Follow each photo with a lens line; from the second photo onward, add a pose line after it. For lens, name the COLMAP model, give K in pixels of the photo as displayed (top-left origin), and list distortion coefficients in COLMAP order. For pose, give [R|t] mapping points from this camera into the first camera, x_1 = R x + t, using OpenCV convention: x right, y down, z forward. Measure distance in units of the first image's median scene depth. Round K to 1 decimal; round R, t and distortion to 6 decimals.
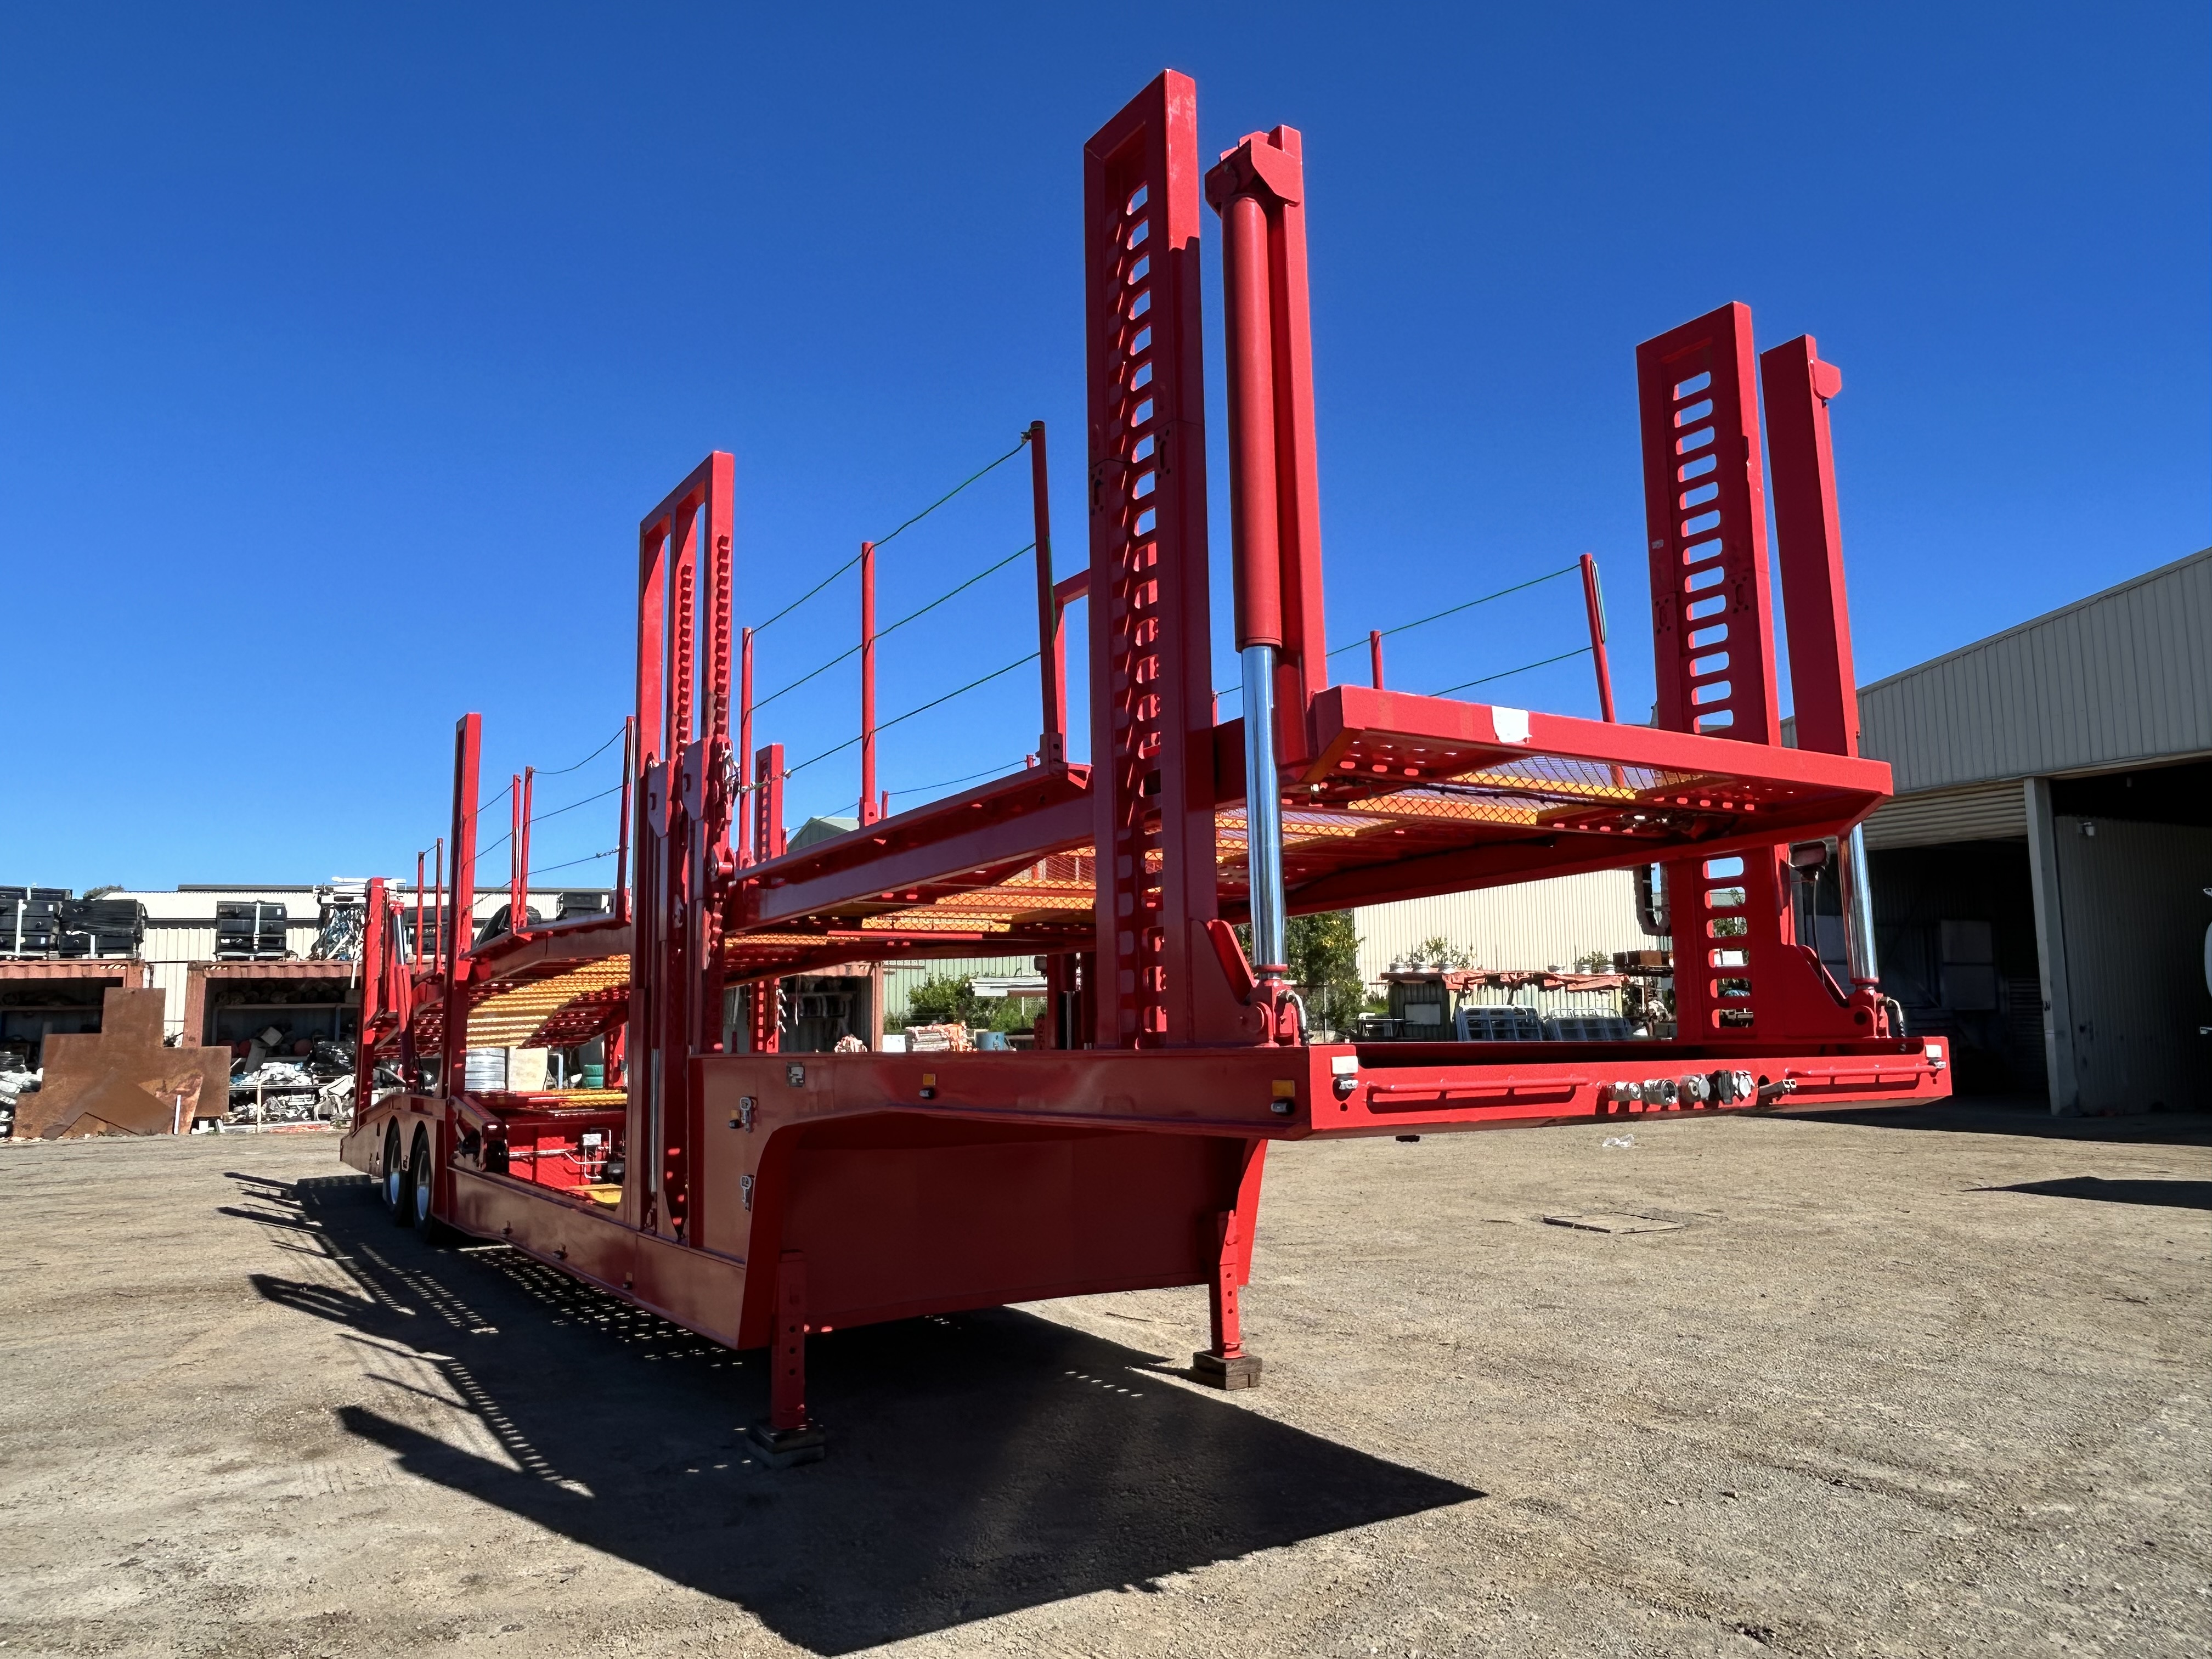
lens RADIAL K [[1455.9, 0, 1107.8], [0, 1455.9, 849.0], [0, 0, 1]] dist [-0.008231, -0.000094]
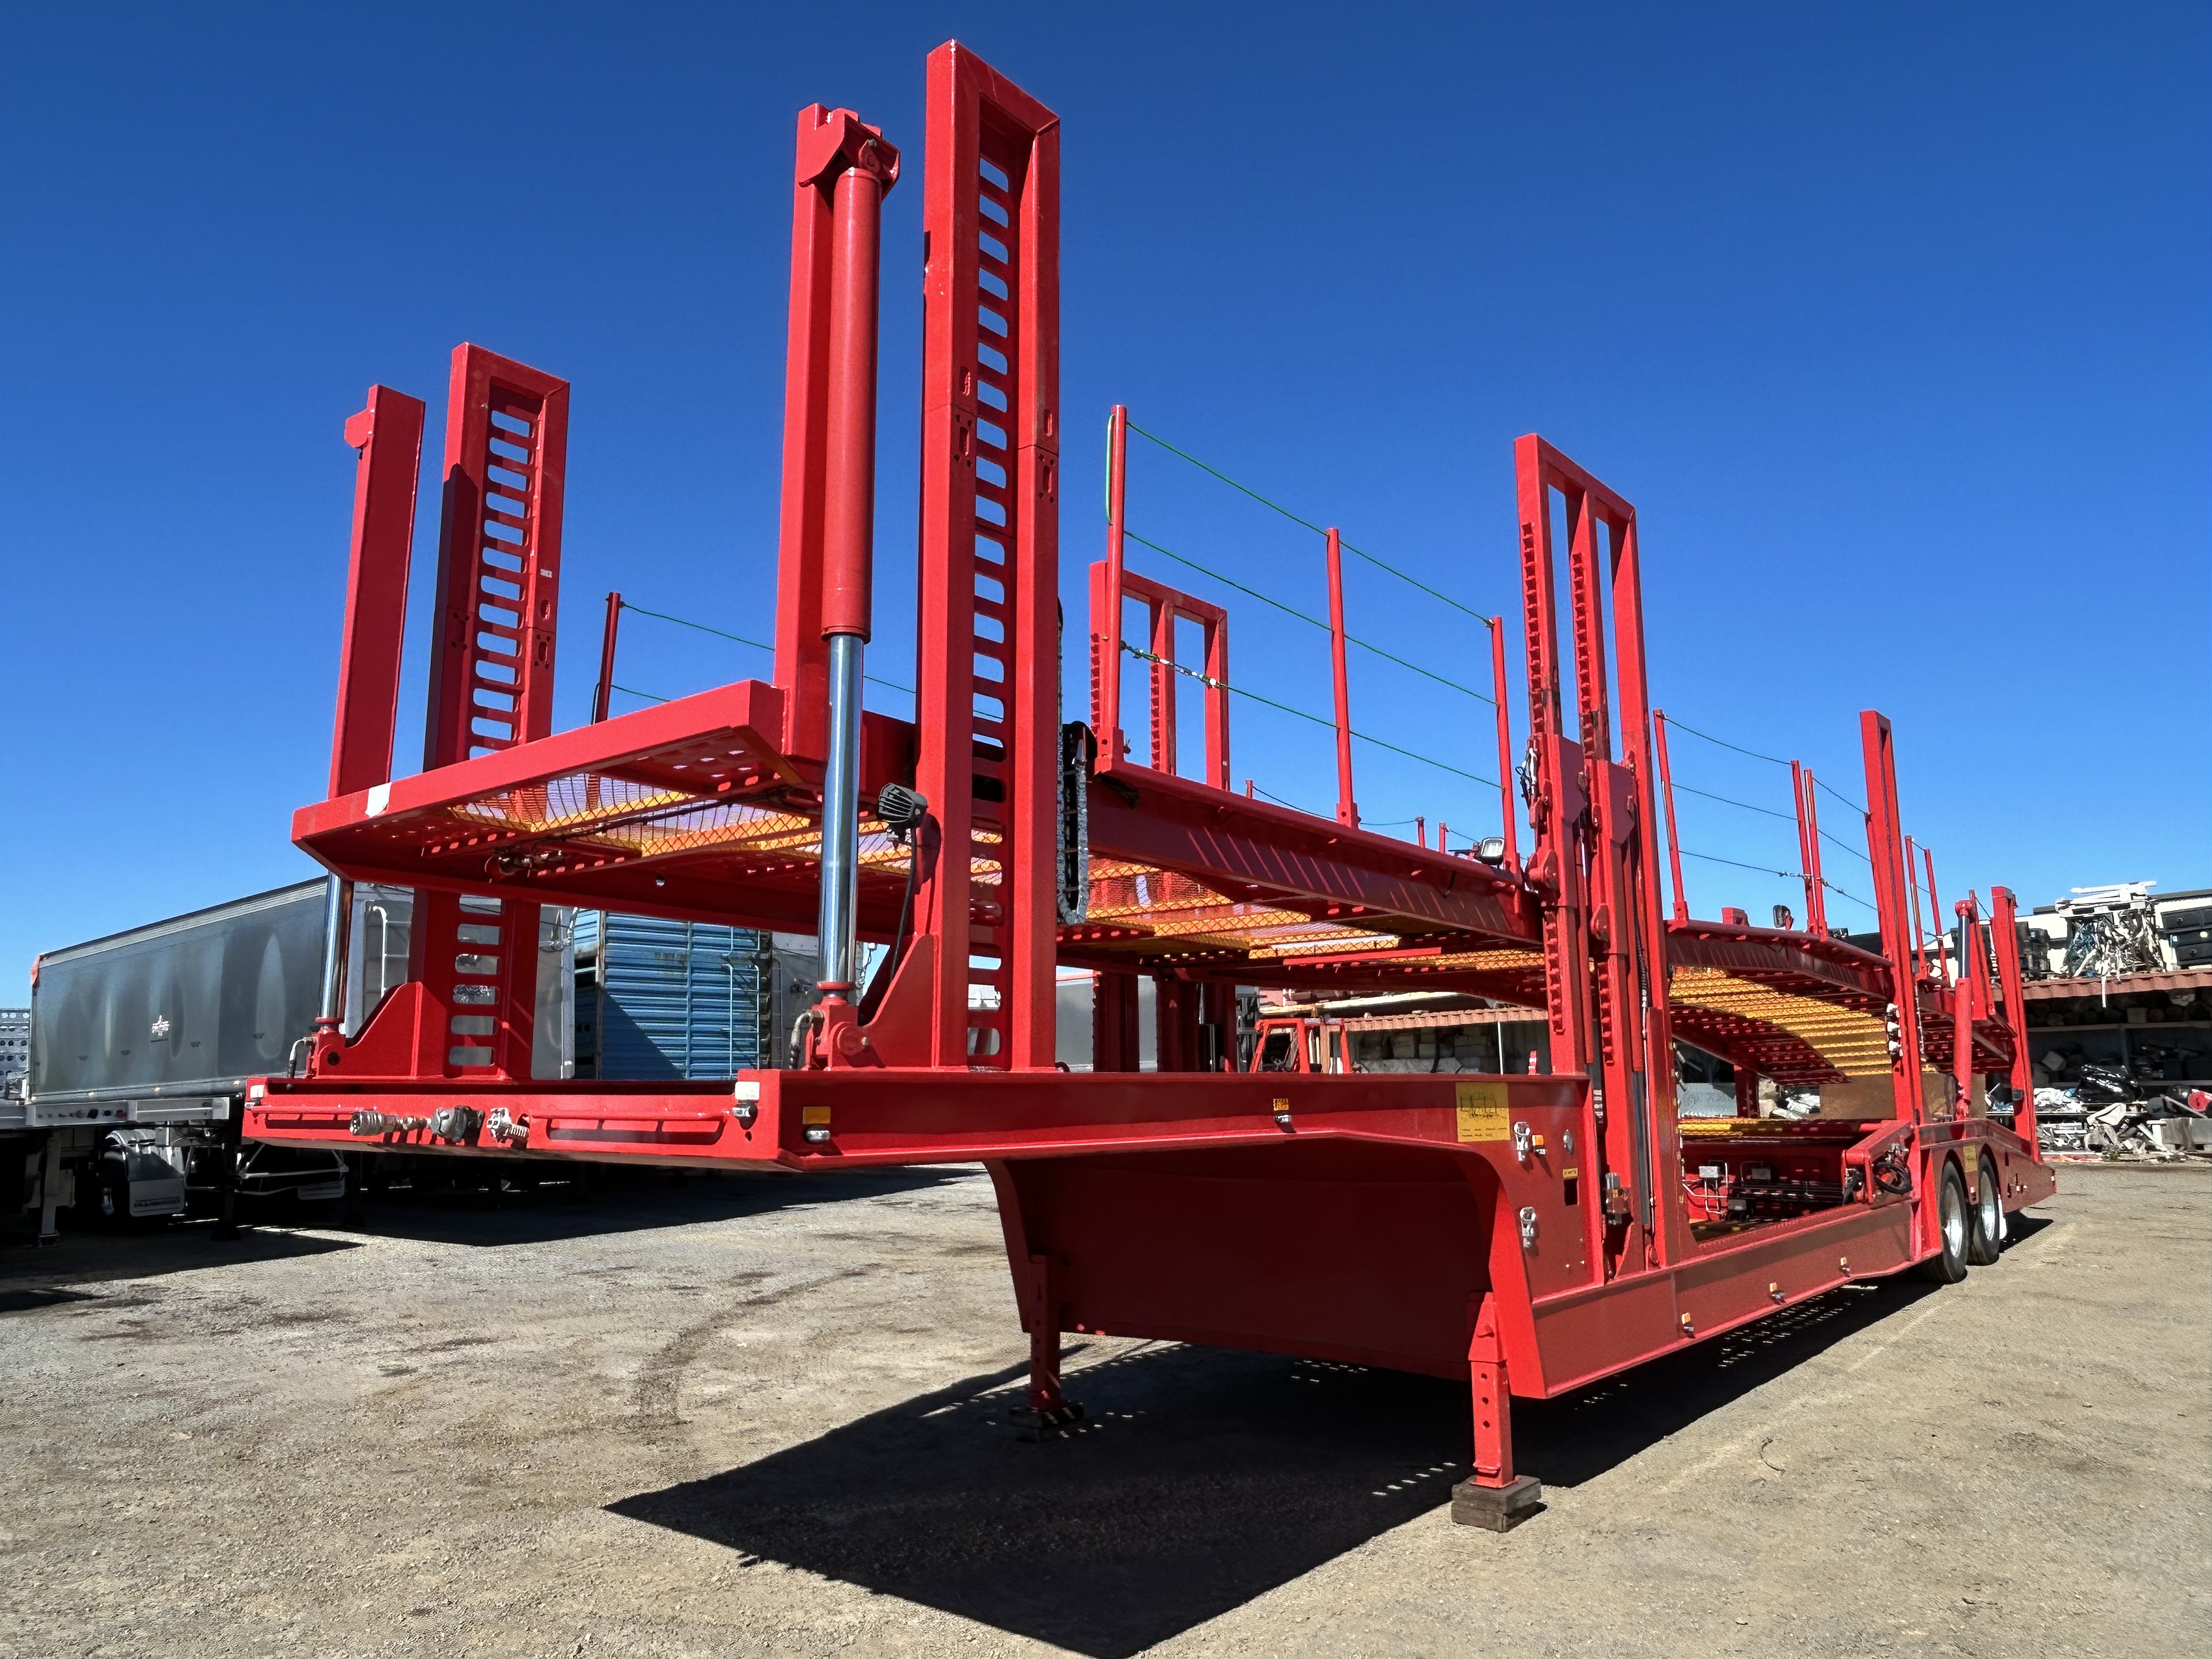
lens RADIAL K [[1455.9, 0, 1108.6], [0, 1455.9, 819.8], [0, 0, 1]] dist [-0.008231, -0.000094]
pose [[0.310661, -0.162698, -0.936493, 0.163761], [0.129161, 0.983329, -0.127989, 0.015856], [0.941704, -0.081197, 0.326496, 0.121447]]
